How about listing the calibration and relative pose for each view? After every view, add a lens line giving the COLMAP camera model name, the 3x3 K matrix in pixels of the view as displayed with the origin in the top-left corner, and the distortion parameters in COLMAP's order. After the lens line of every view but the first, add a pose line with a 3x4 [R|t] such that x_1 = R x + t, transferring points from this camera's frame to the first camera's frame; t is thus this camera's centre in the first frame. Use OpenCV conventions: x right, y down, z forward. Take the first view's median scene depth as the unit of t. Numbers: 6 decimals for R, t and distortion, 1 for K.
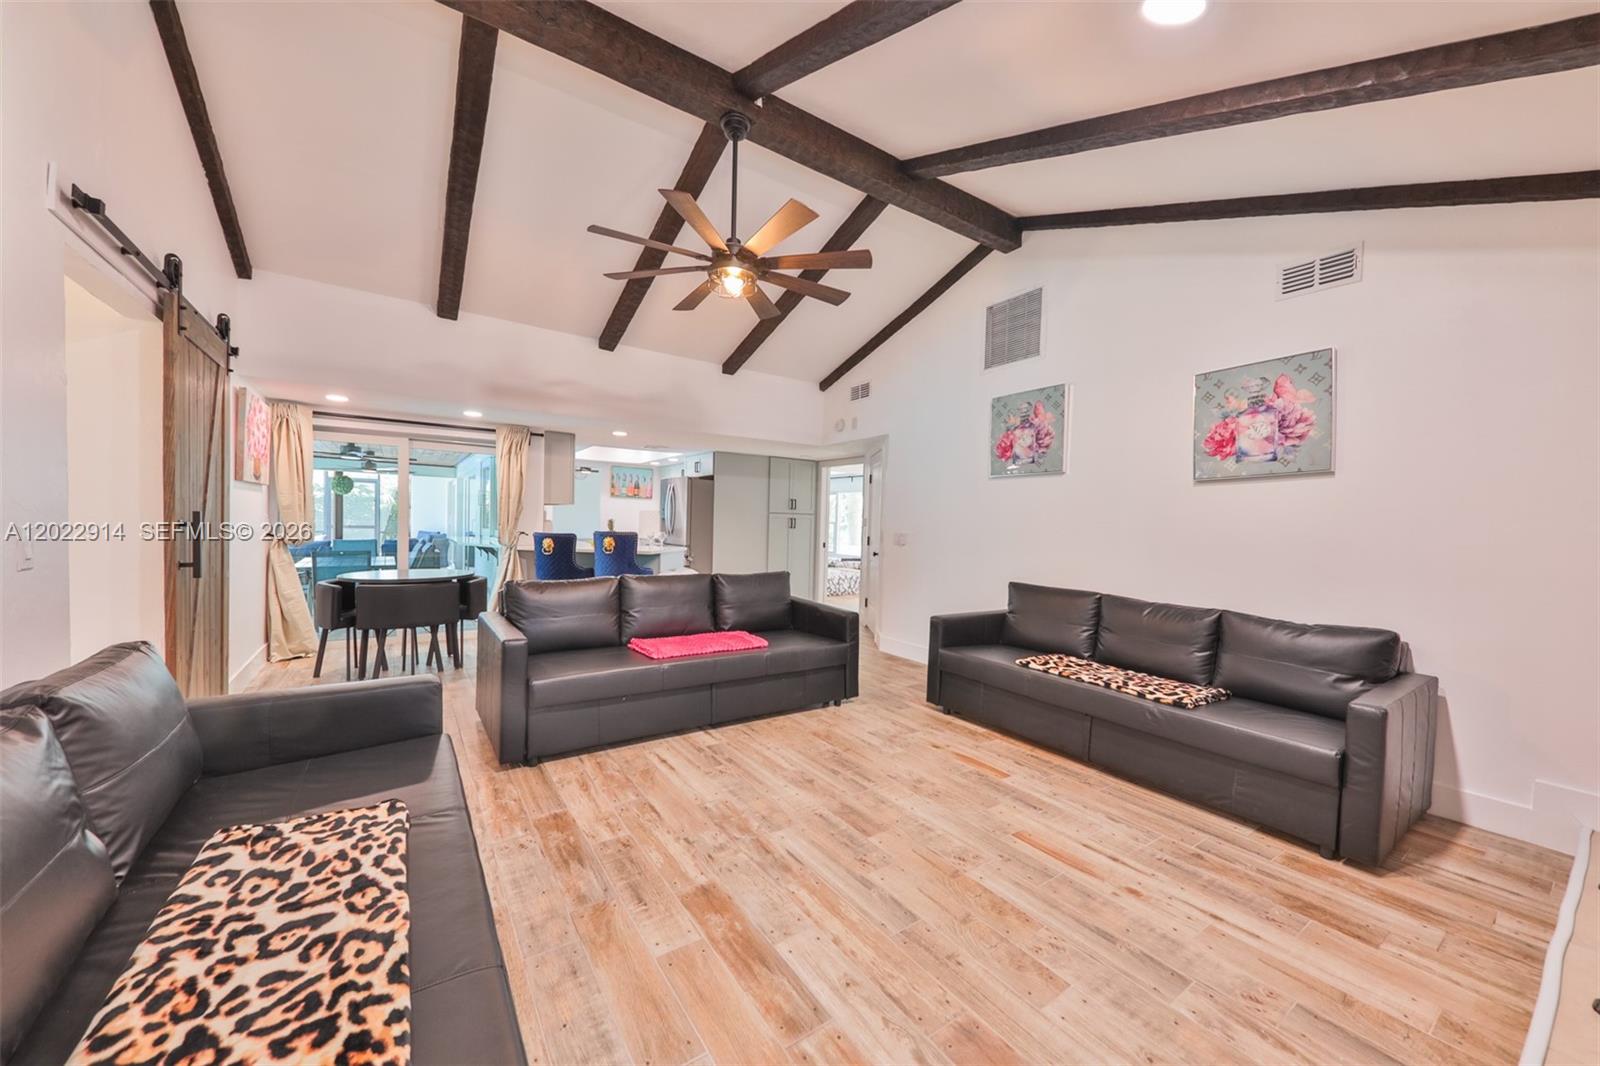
lens RADIAL K [[587.3, 0, 797.2], [0, 587.3, 538.3], [0, 0, 1]] dist [0.009890, -0.006058]
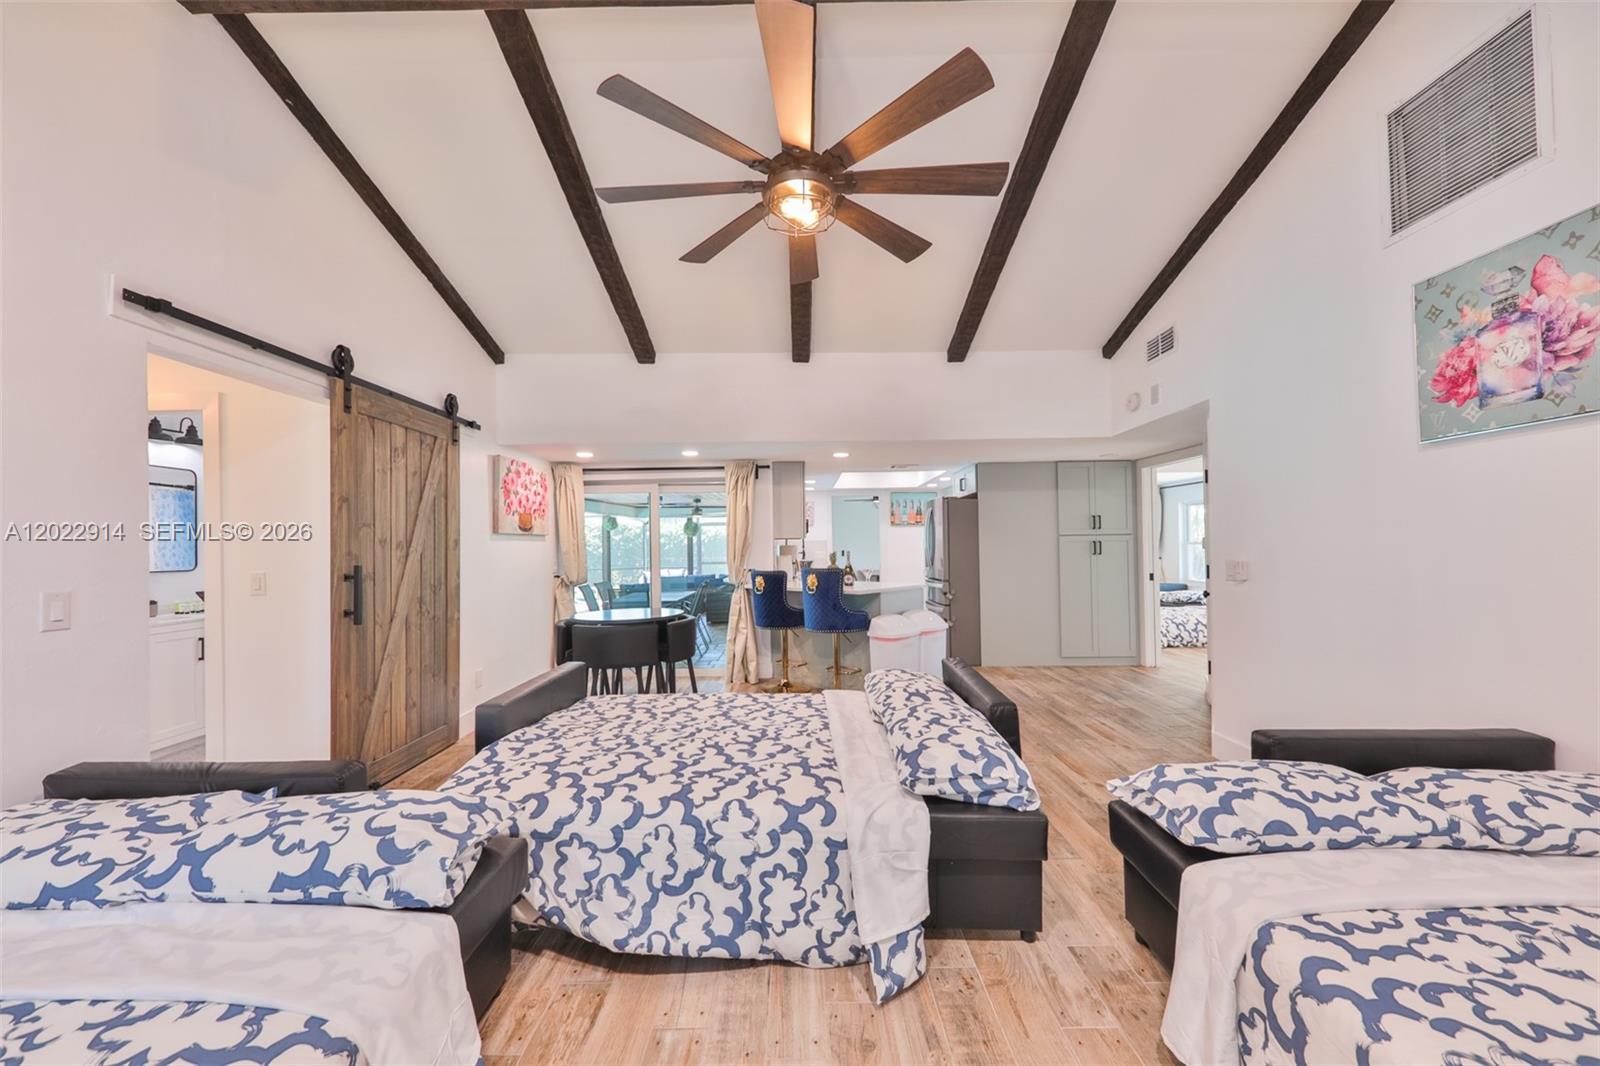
lens RADIAL K [[587.3, 0, 797.2], [0, 587.3, 538.3], [0, 0, 1]] dist [0.009890, -0.006058]
pose [[0.821274, -0.046228, -0.568658, 0.237257], [0.020269, 0.998447, -0.051895, -0.015408], [0.570174, 0.031094, 0.820935, 0.409320]]
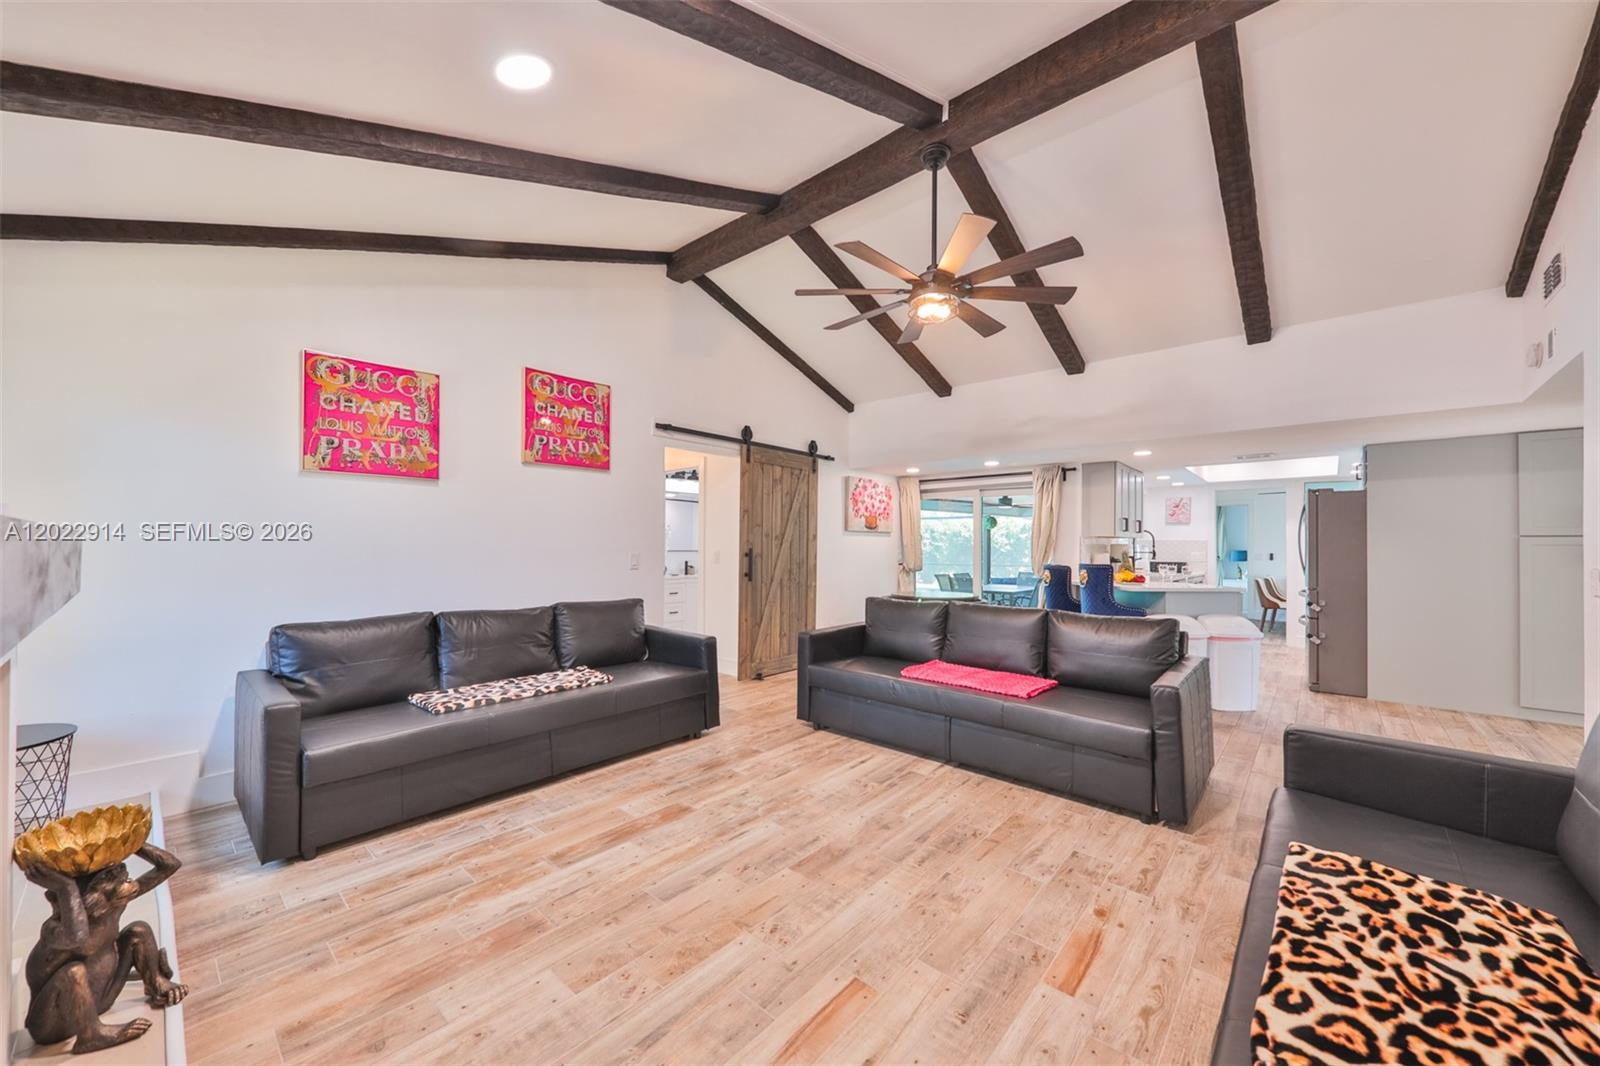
lens RADIAL K [[587.3, 0, 797.2], [0, 587.3, 538.3], [0, 0, 1]] dist [0.009890, -0.006058]
pose [[0.235302, -0.037420, -0.971202, 0.716672], [-0.030148, 0.998497, -0.045776, 0.006715], [0.971455, 0.040051, 0.233820, 0.505737]]
